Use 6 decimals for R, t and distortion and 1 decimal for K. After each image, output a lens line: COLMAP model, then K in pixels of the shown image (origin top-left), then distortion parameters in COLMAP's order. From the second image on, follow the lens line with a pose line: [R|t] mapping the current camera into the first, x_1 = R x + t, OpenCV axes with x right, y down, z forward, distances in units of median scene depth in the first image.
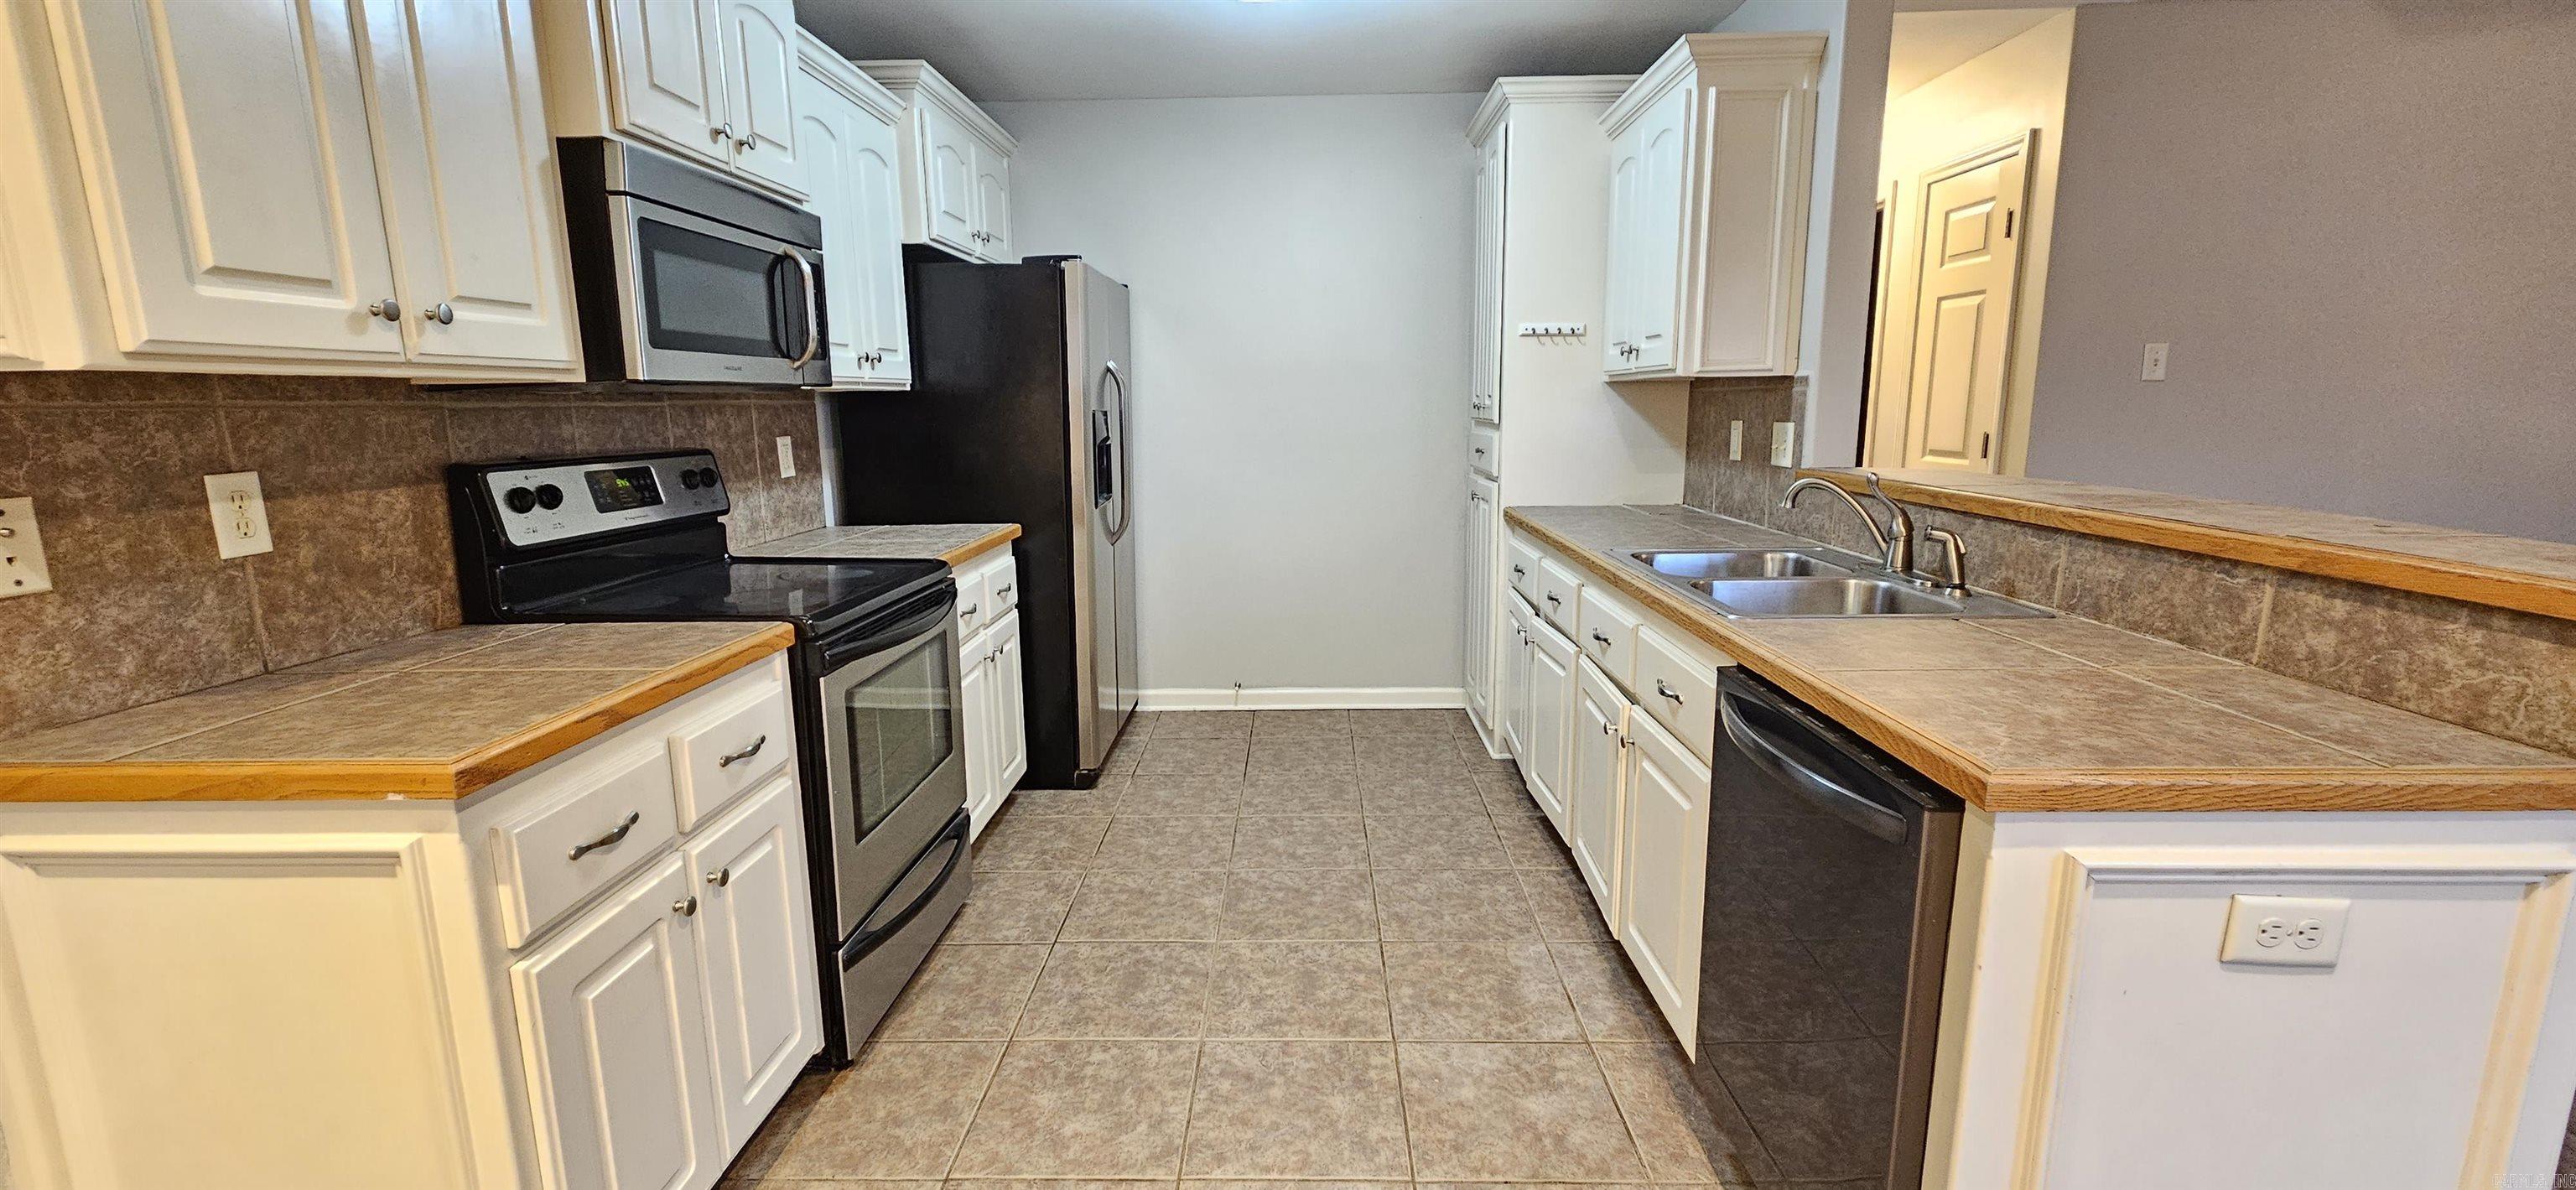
lens RADIAL K [[1055.7, 0, 1283.4], [0, 1055.7, 590.6], [0, 0, 1]] dist [0.003619, -0.003203]
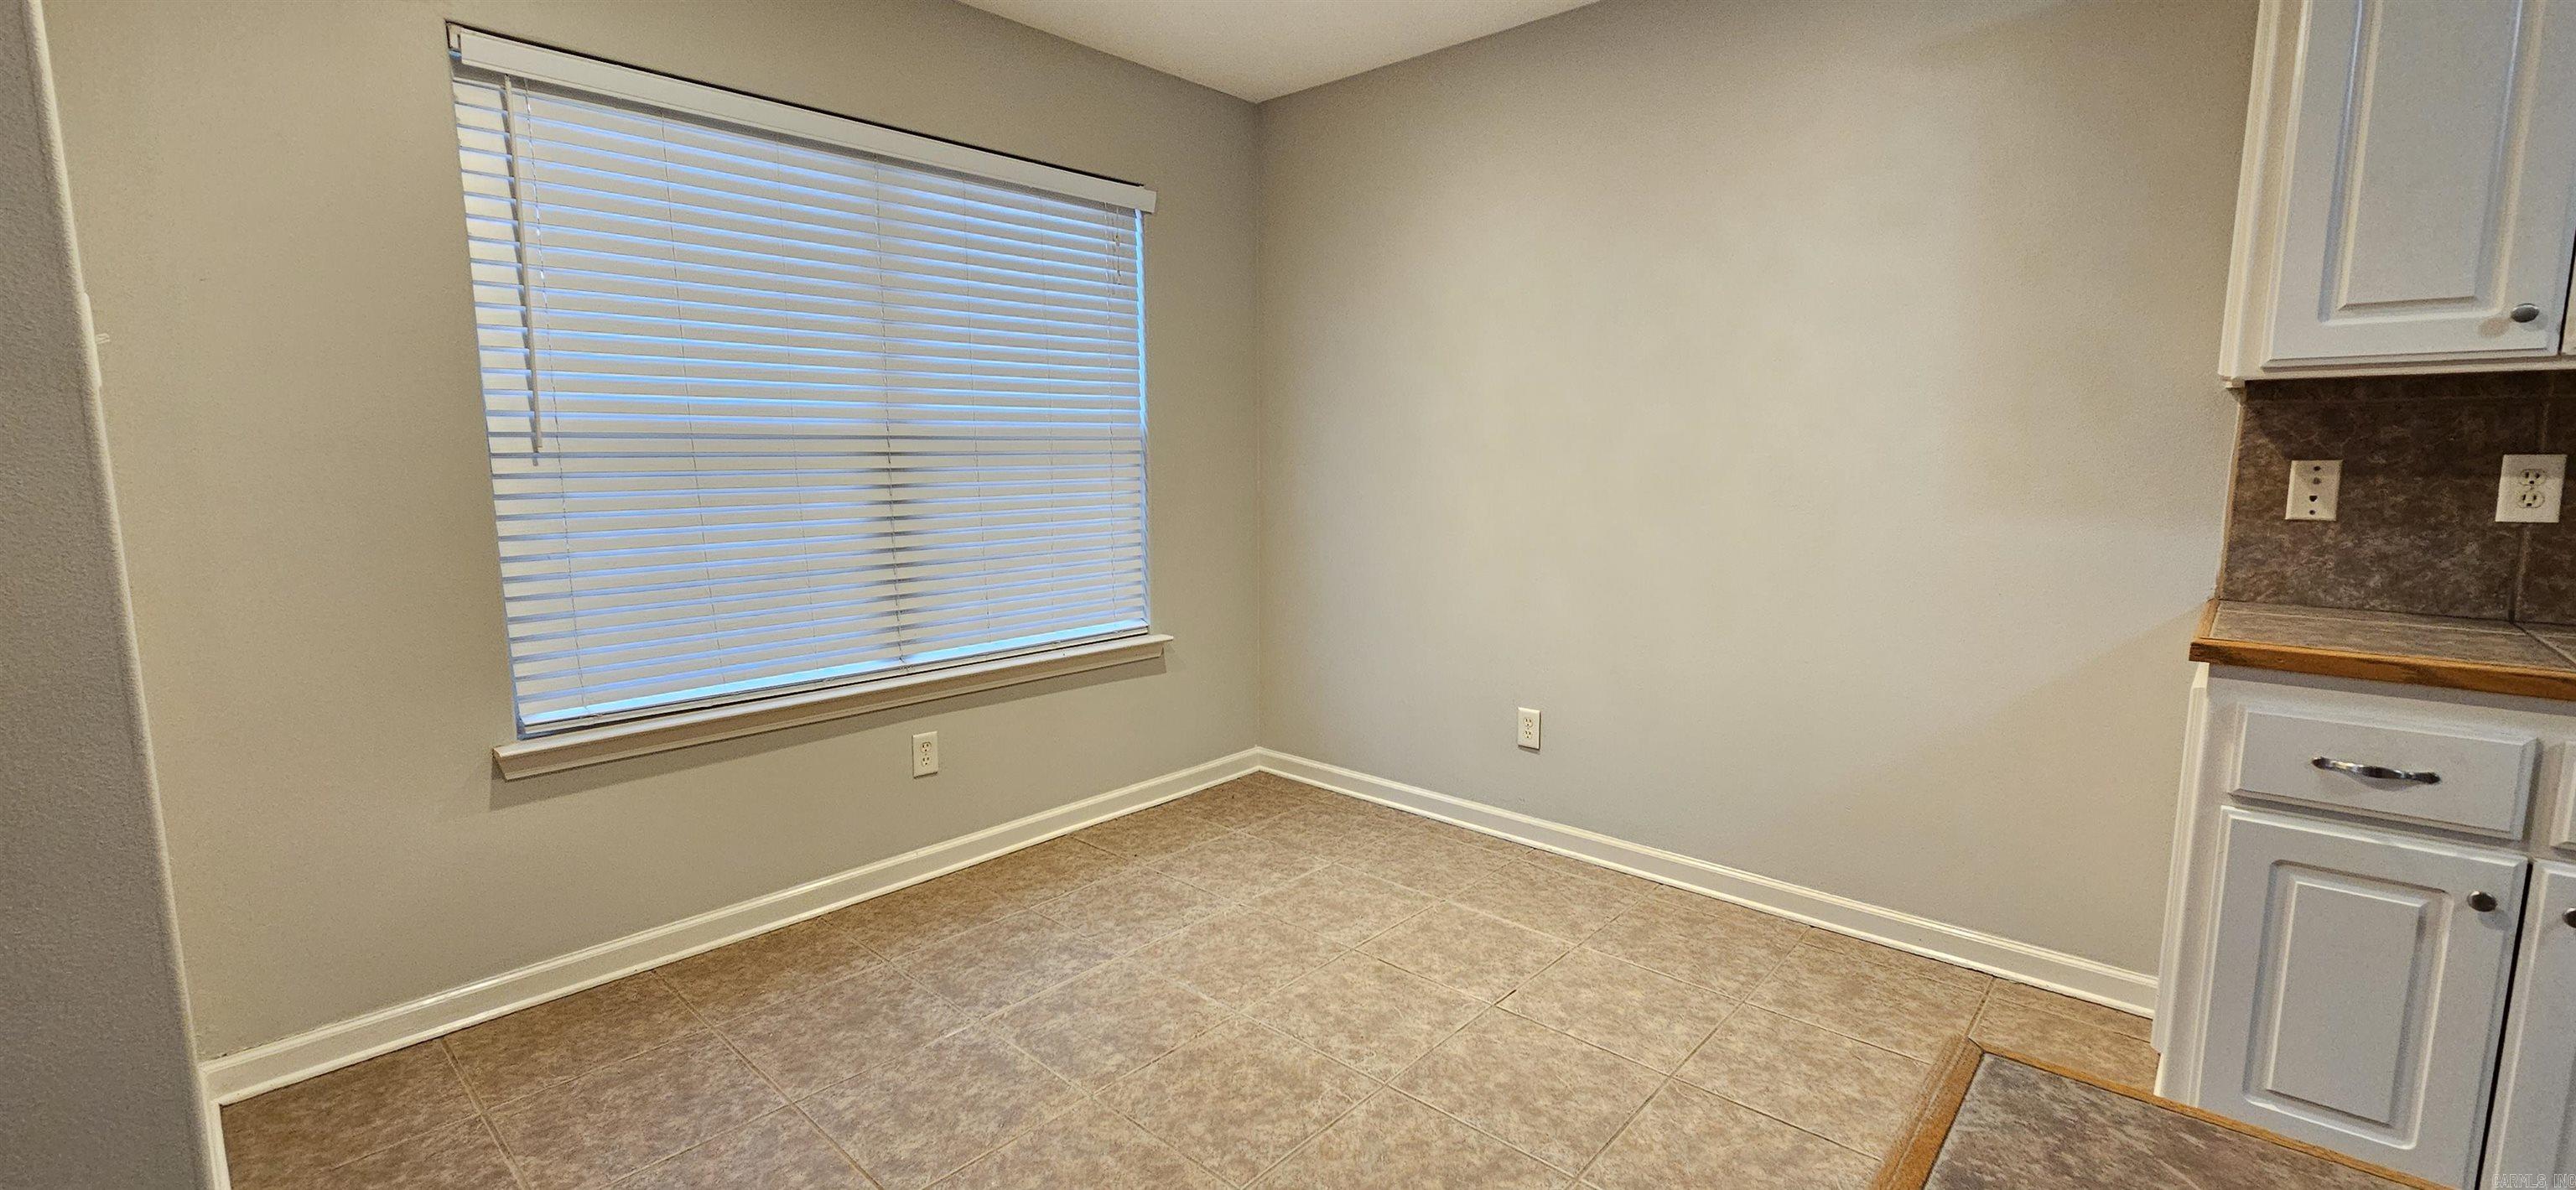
lens RADIAL K [[1055.7, 0, 1290.1], [0, 1055.7, 588.4], [0, 0, 1]] dist [0.003619, -0.003203]
pose [[-0.656265, 0.109850, -0.746491, 0.681209], [-0.127015, 0.959143, 0.252806, -0.068292], [0.743763, 0.260723, -0.615499, 0.560547]]
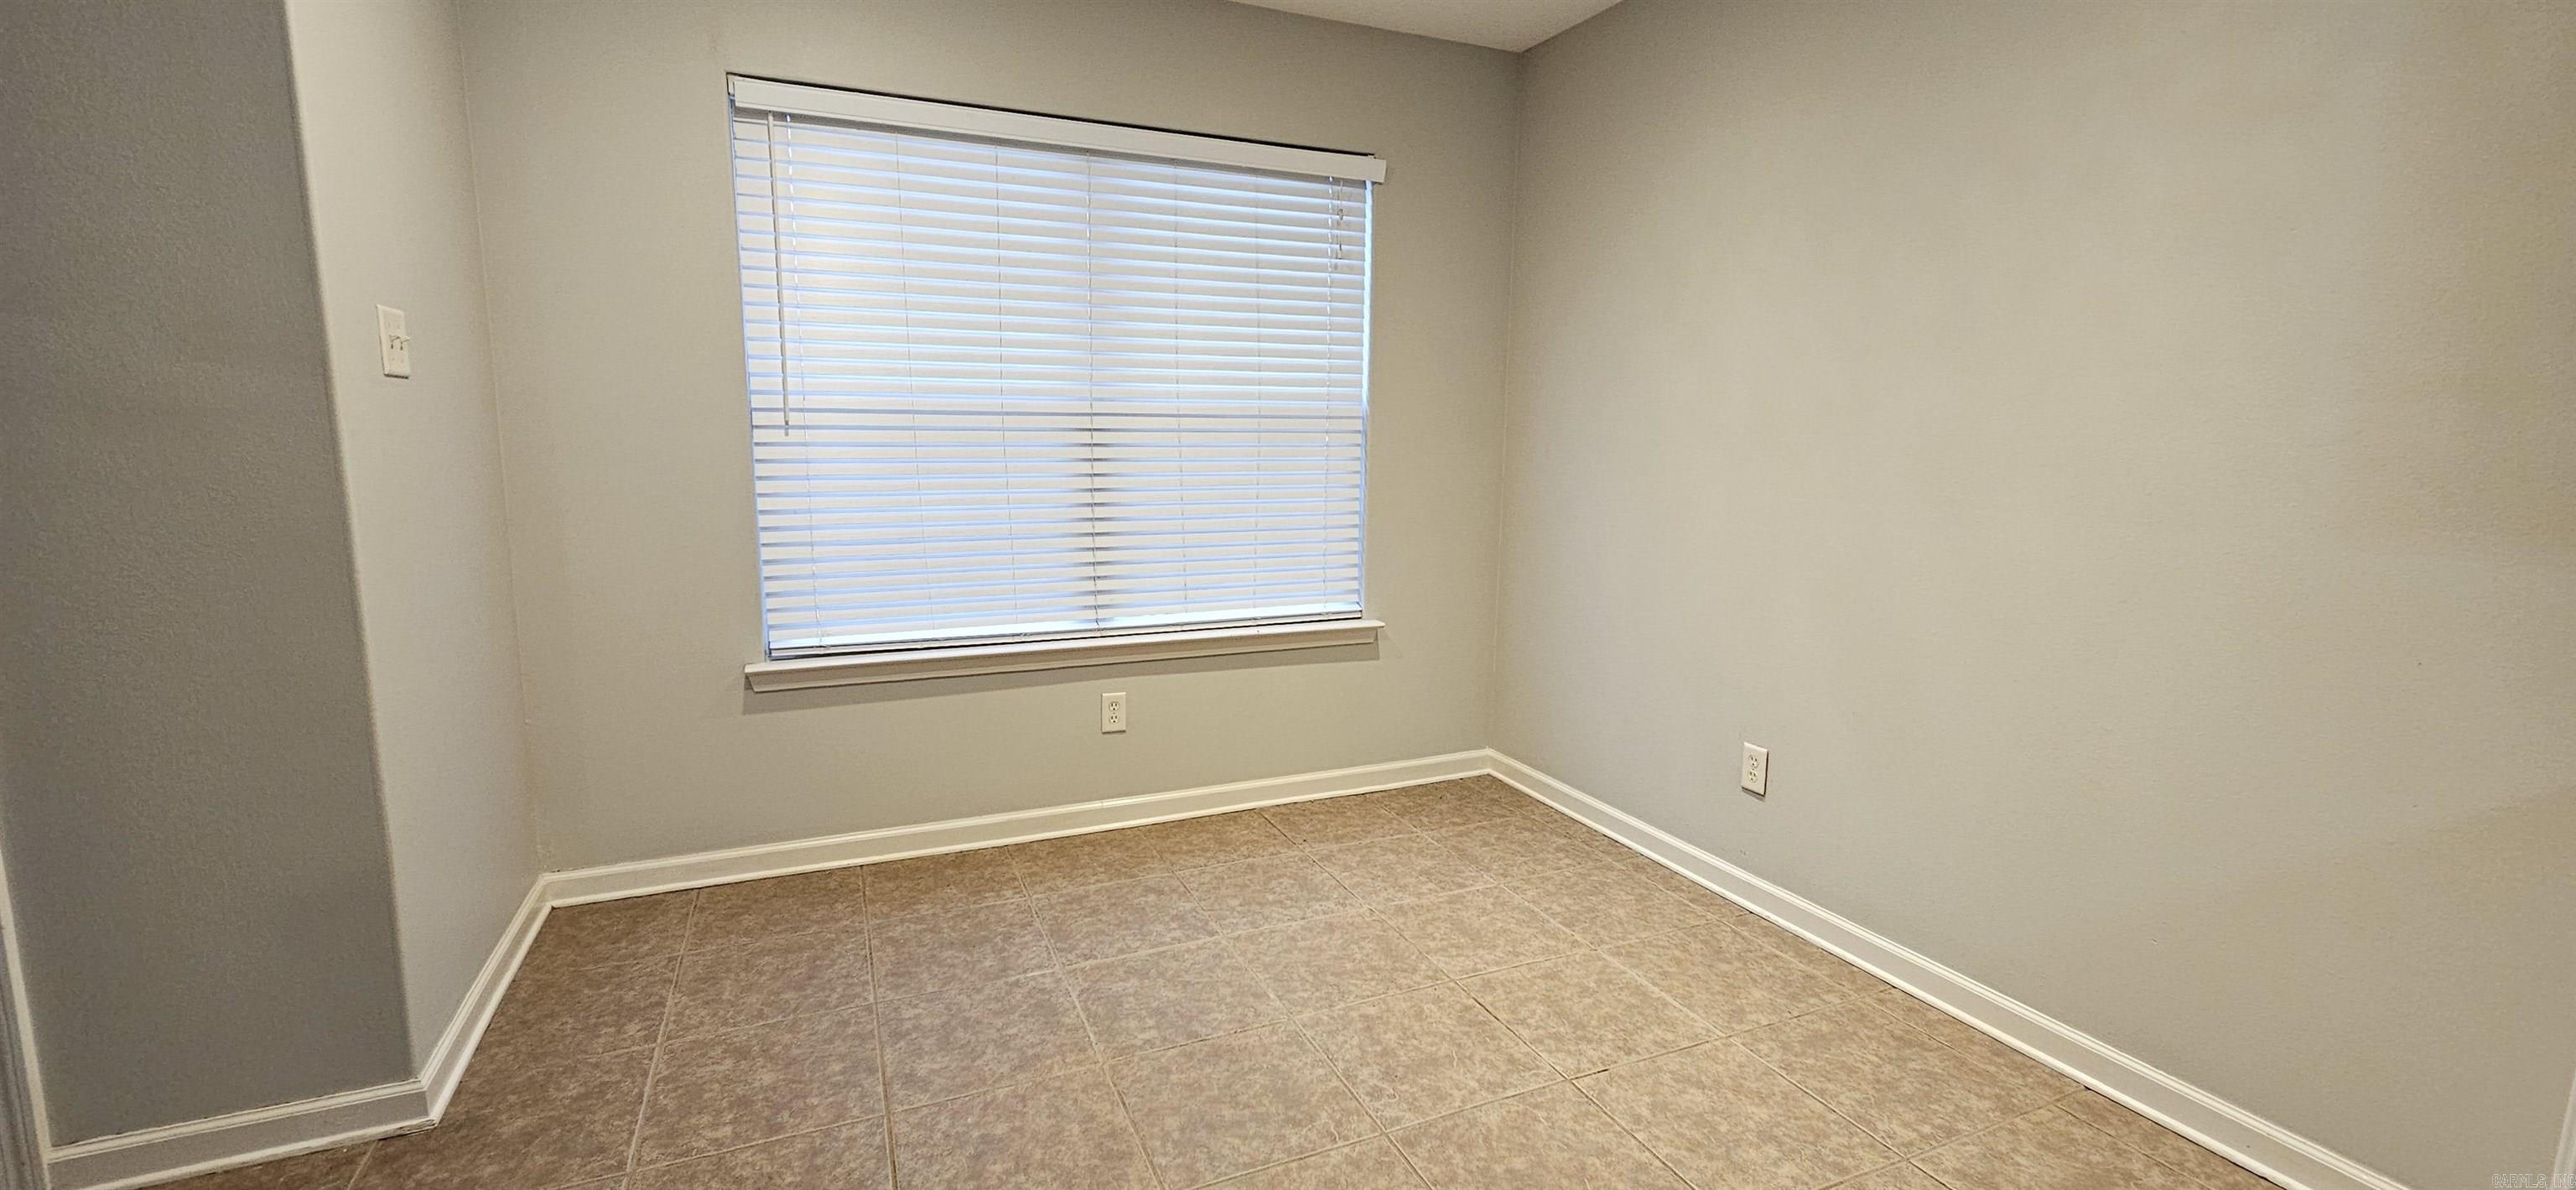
lens RADIAL K [[1055.7, 0, 1284.5], [0, 1055.7, 590.3], [0, 0, 1]] dist [0.003619, -0.003203]
pose [[-0.906868, 0.065082, -0.416358, 0.342294], [-0.076585, 0.946097, 0.314698, -0.096970], [0.414396, 0.317277, -0.853001, 0.729701]]
